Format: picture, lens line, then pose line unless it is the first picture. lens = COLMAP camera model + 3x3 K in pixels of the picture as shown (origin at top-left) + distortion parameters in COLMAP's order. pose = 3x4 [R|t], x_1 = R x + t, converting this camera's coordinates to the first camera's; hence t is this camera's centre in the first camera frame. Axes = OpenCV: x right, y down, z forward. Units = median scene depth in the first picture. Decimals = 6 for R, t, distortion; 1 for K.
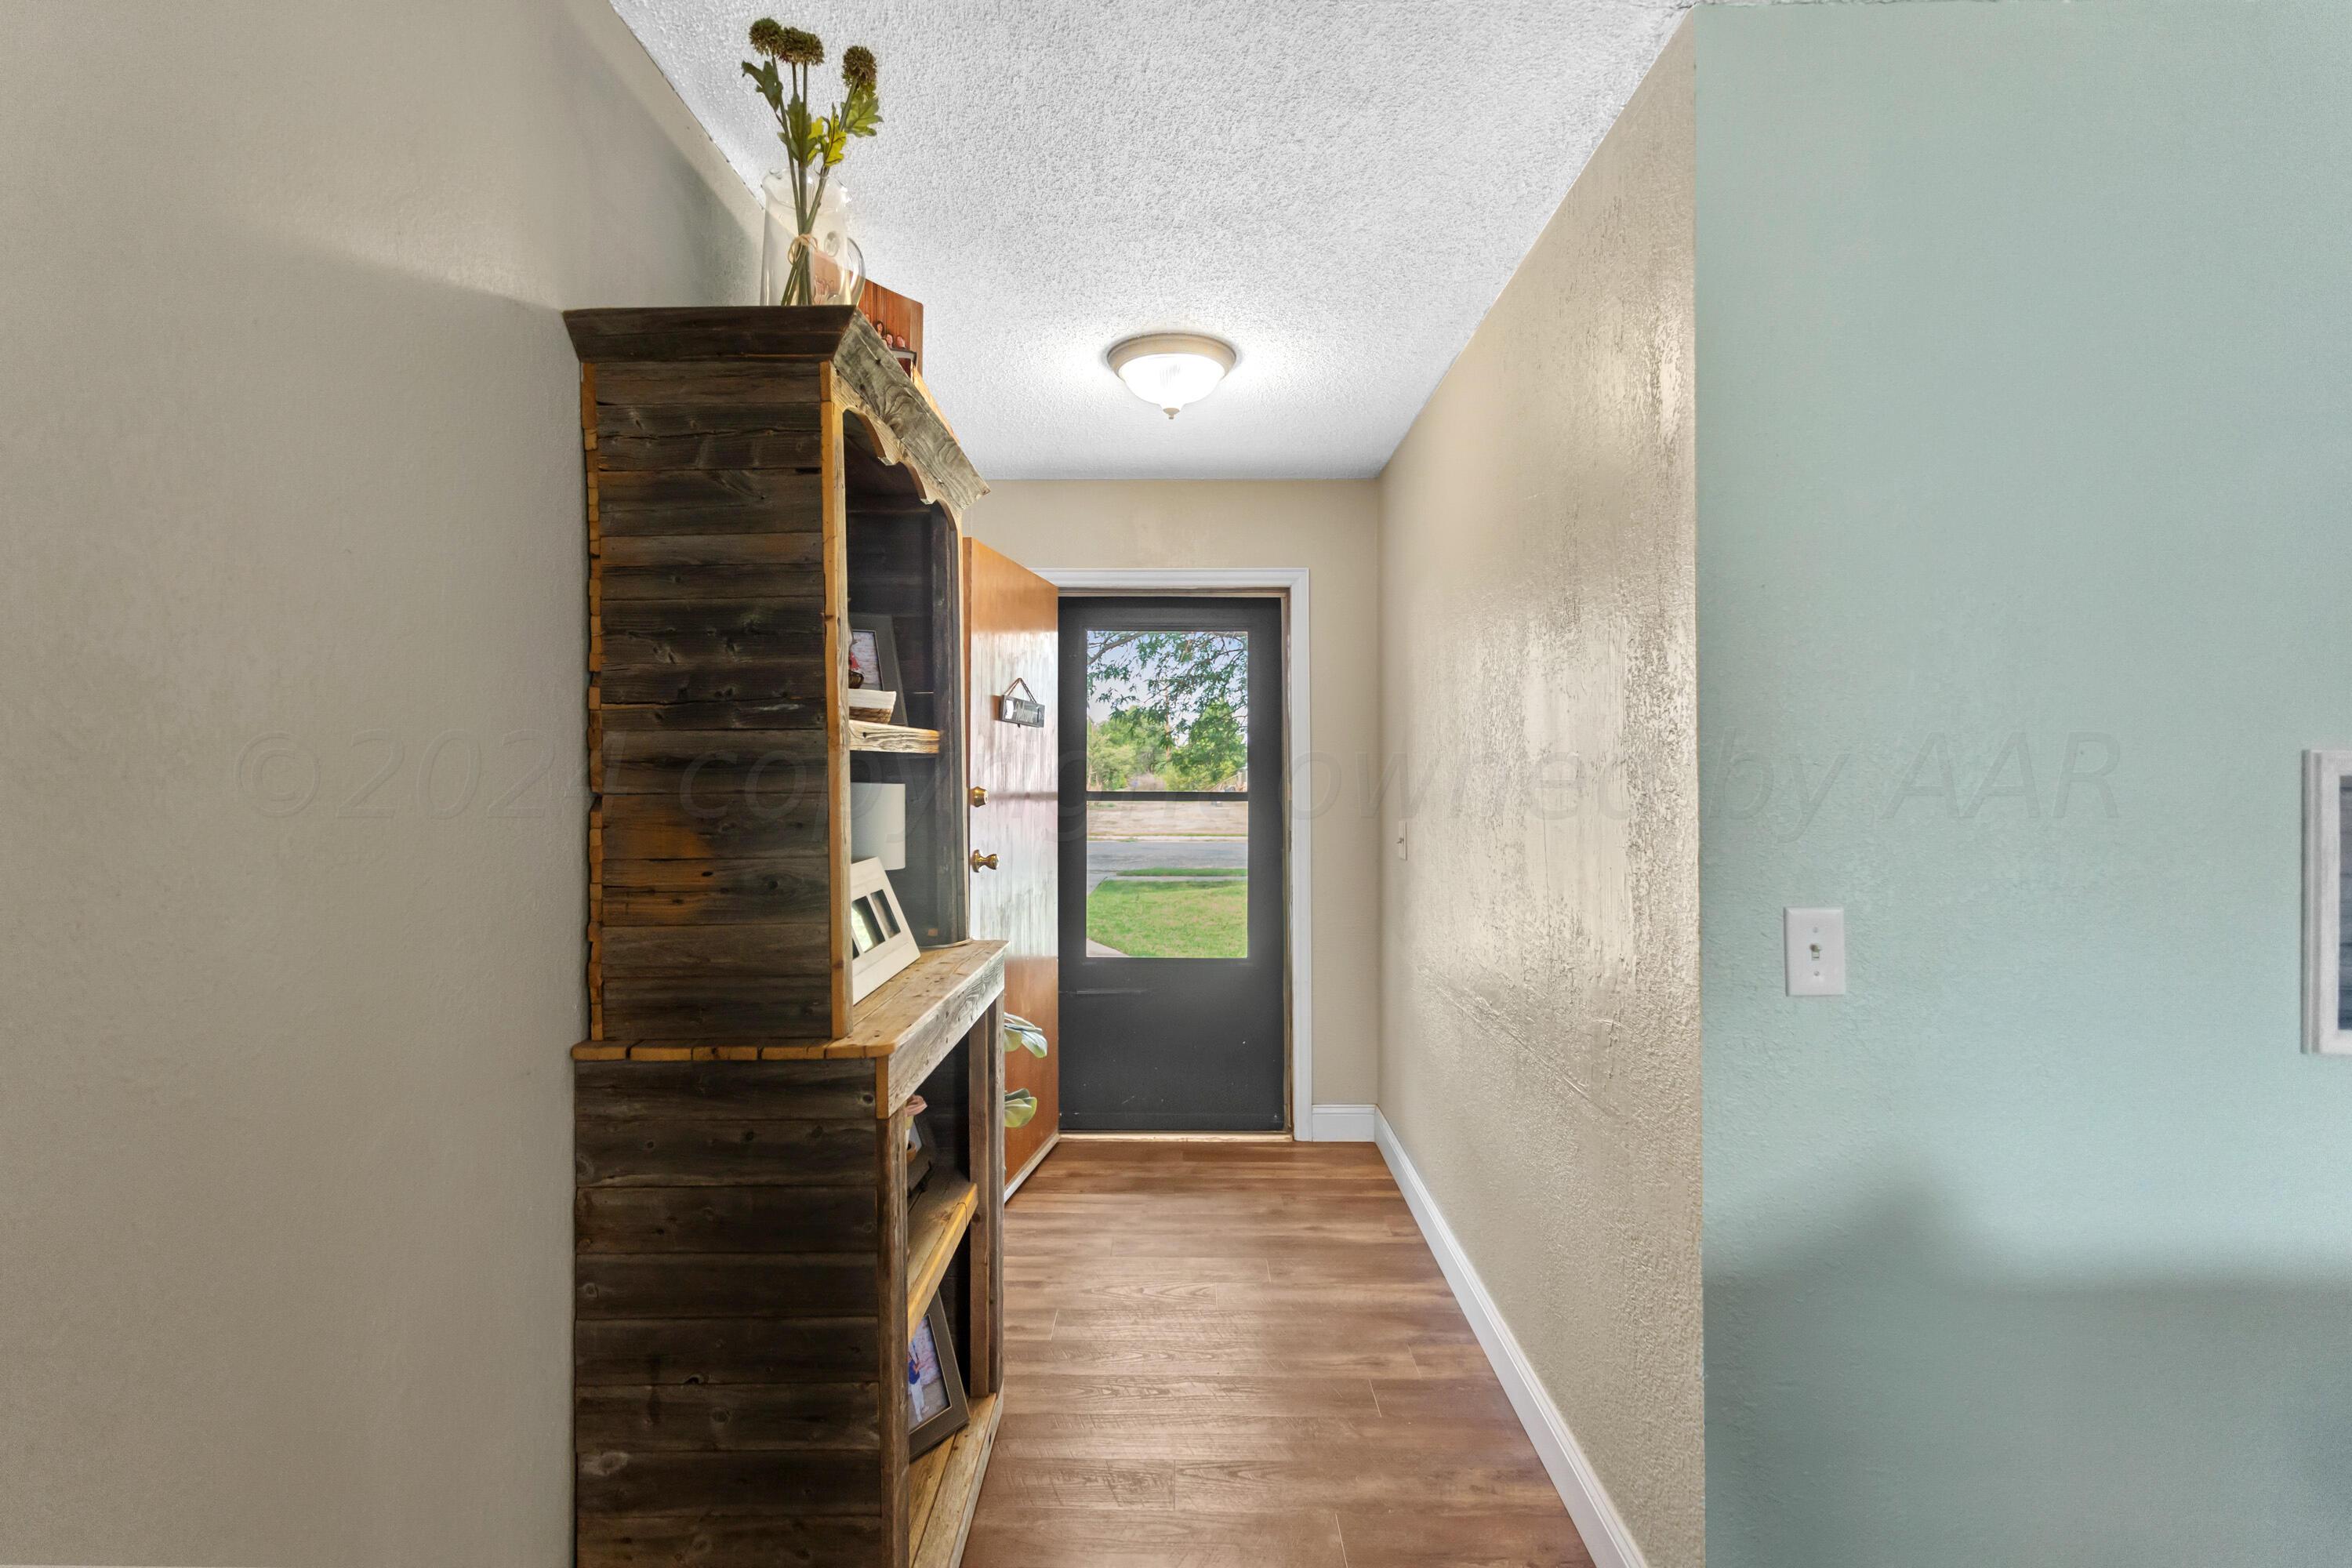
lens RADIAL K [[1124.8, 0, 1169.9], [0, 1124.8, 754.9], [0, 0, 1]] dist [0.004214, 0.000200]
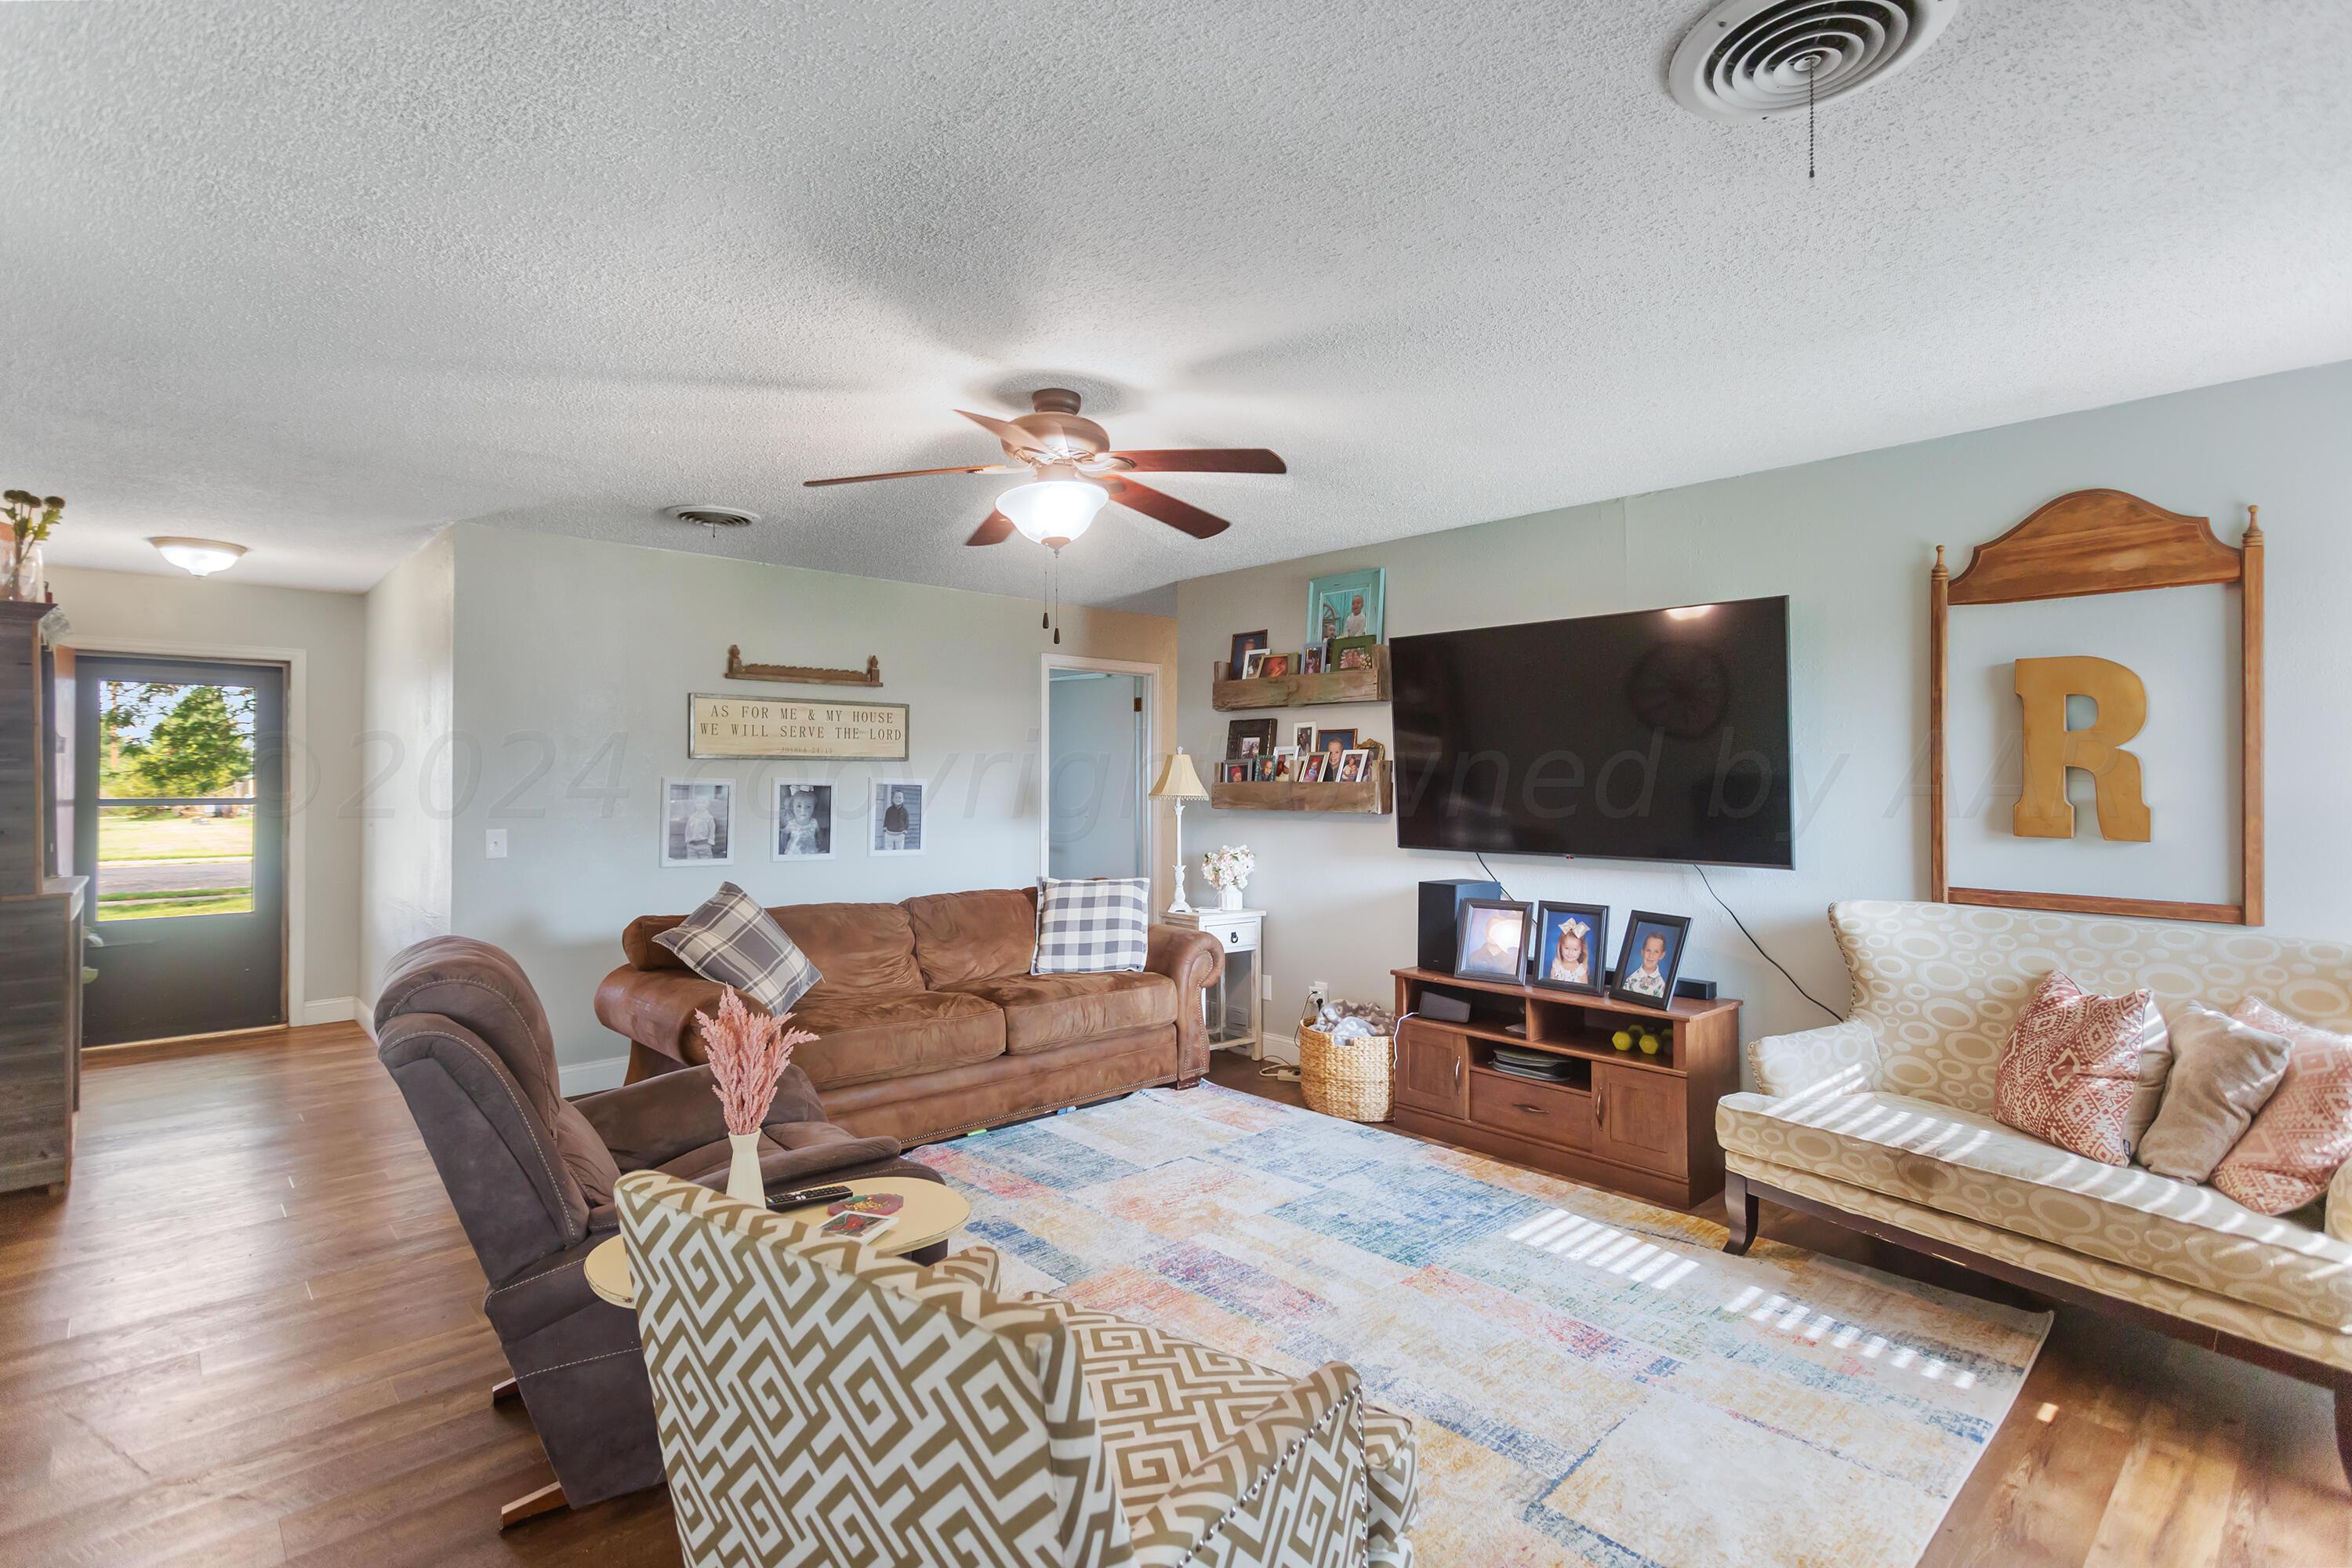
lens RADIAL K [[1125.3, 0, 1182.6], [0, 1125.3, 766.6], [0, 0, 1]] dist [0.002793, -0.000208]
pose [[0.725780, 0.007294, 0.687888, -0.078961], [-0.008852, 0.999960, -0.001264, -0.020533], [-0.687870, -0.005172, 0.725815, -1.119161]]
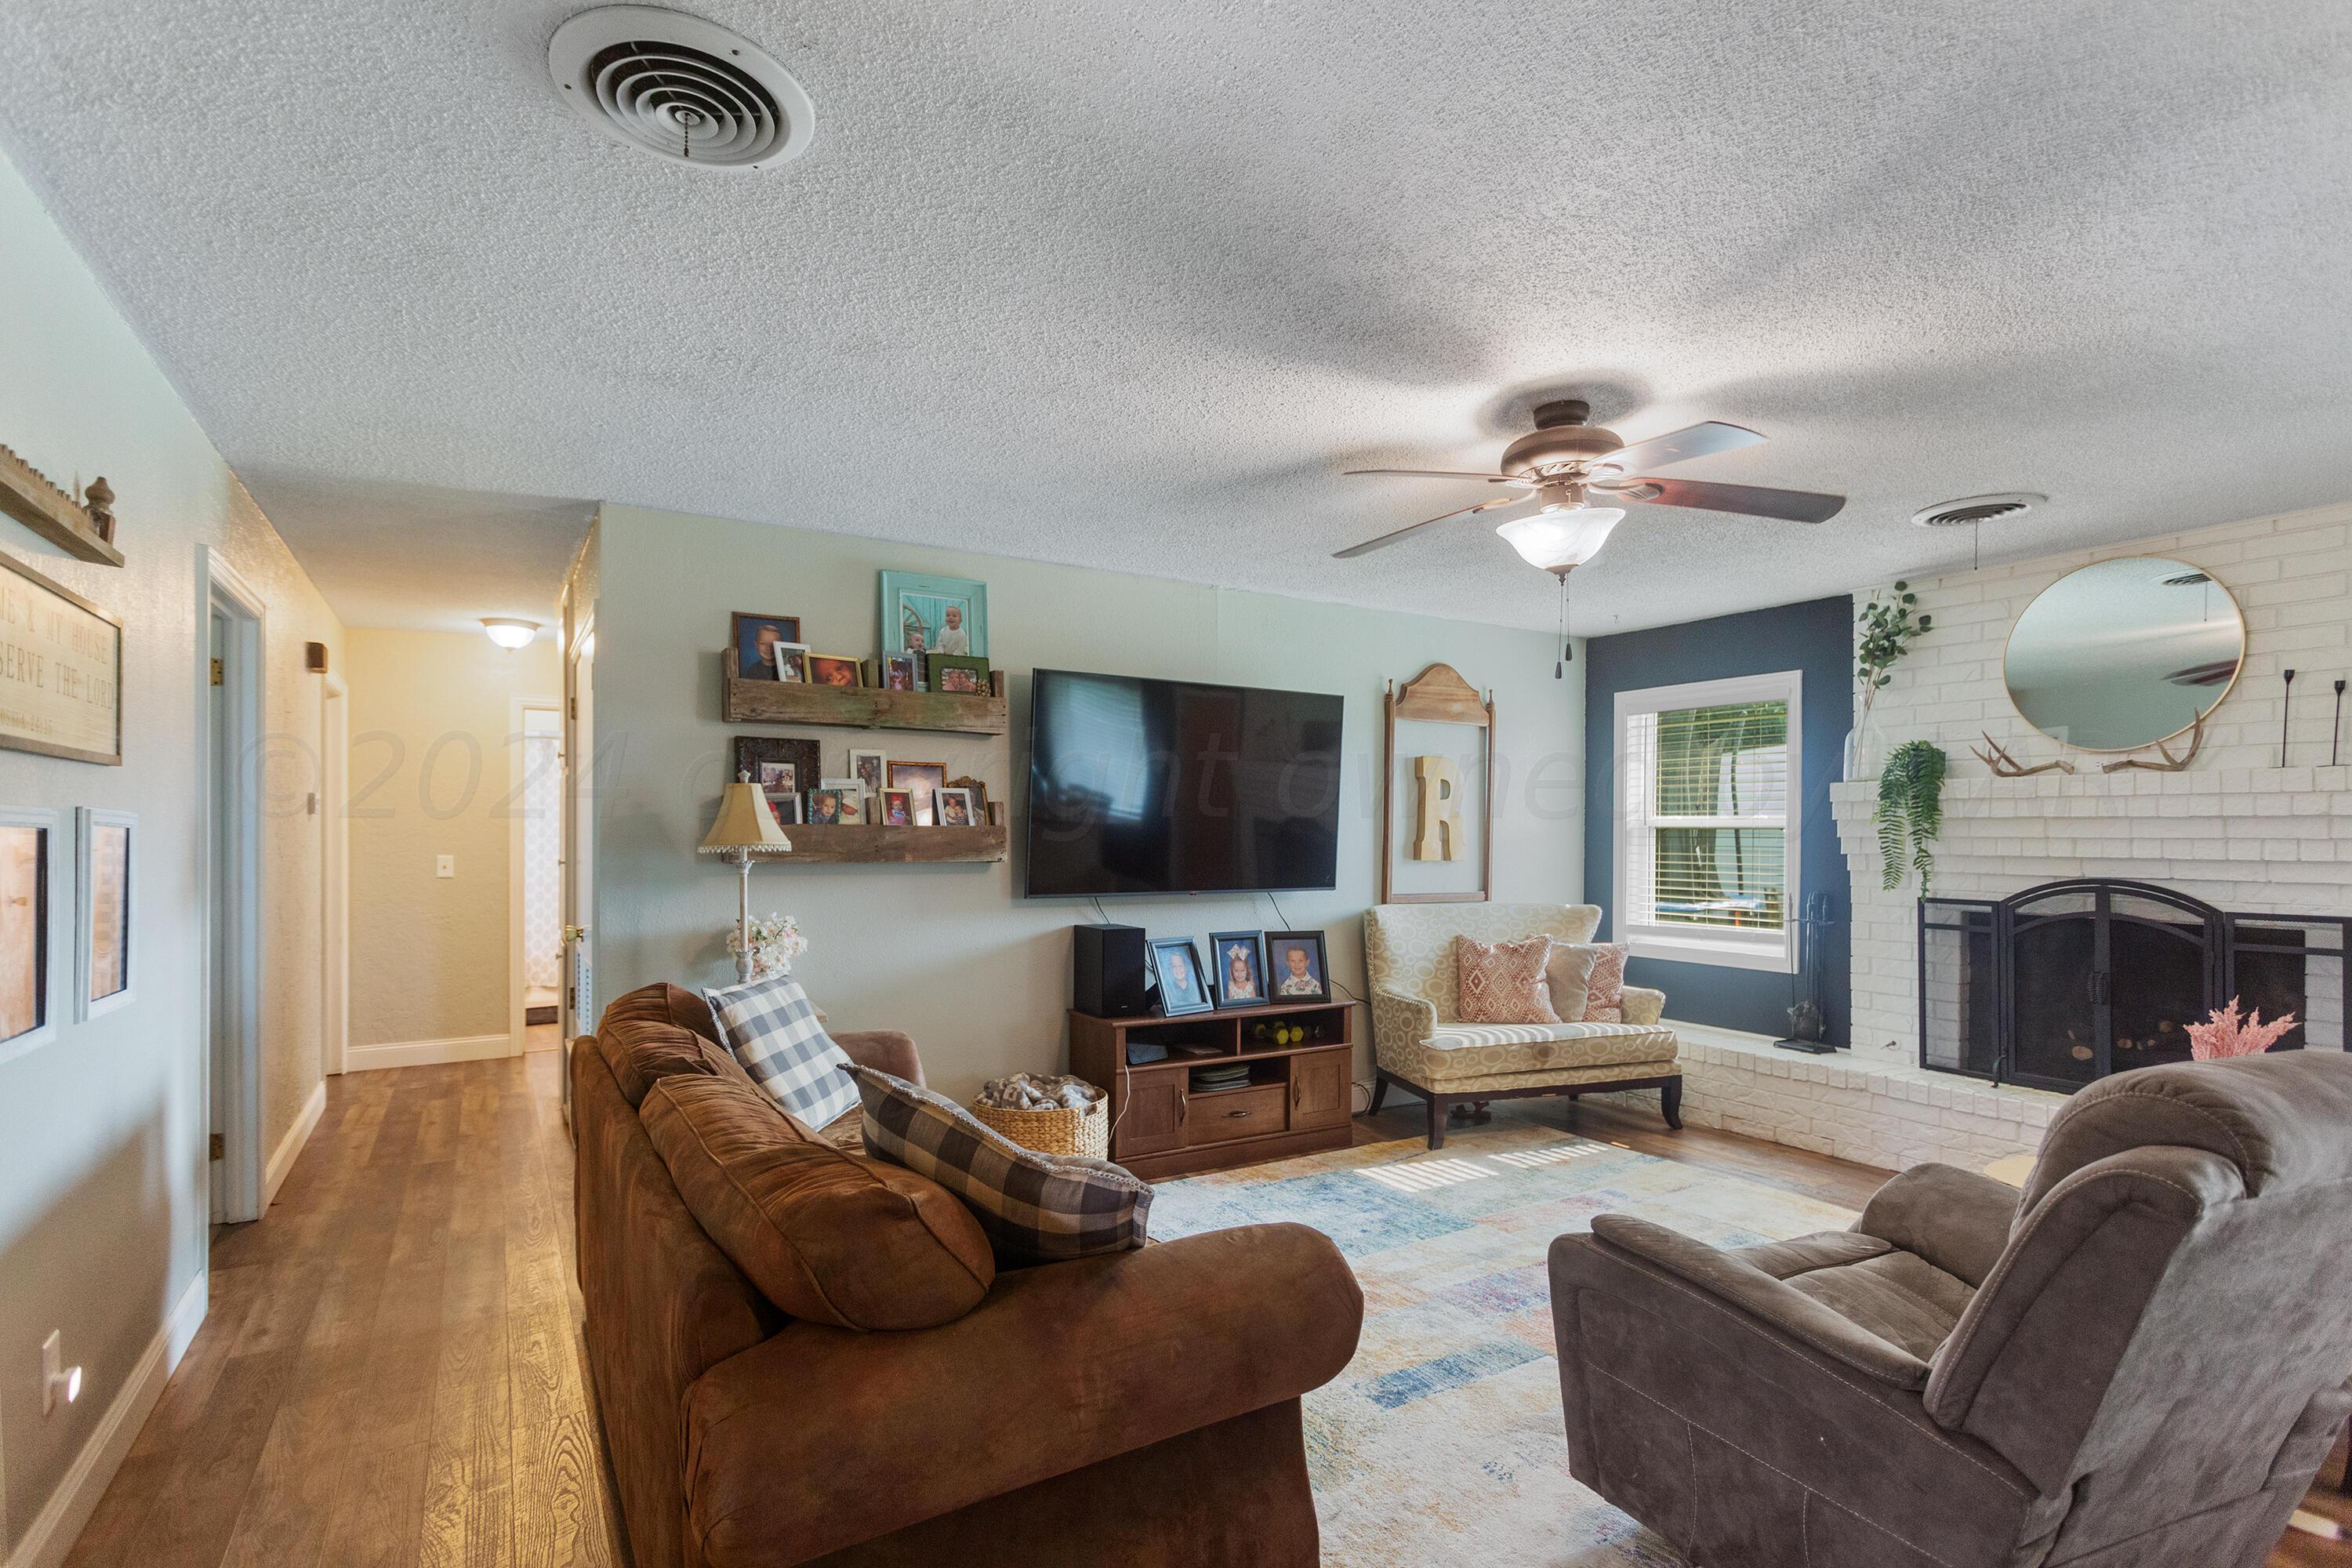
lens RADIAL K [[1123.8, 0, 1171.4], [0, 1123.8, 846.3], [0, 0, 1]] dist [0.000335, 0.000438]
pose [[-0.522401, -0.016350, 0.852543, -0.095459], [-0.017548, 0.999811, 0.008422, 0.003125], [-0.852519, -0.010561, -0.522589, 0.239374]]
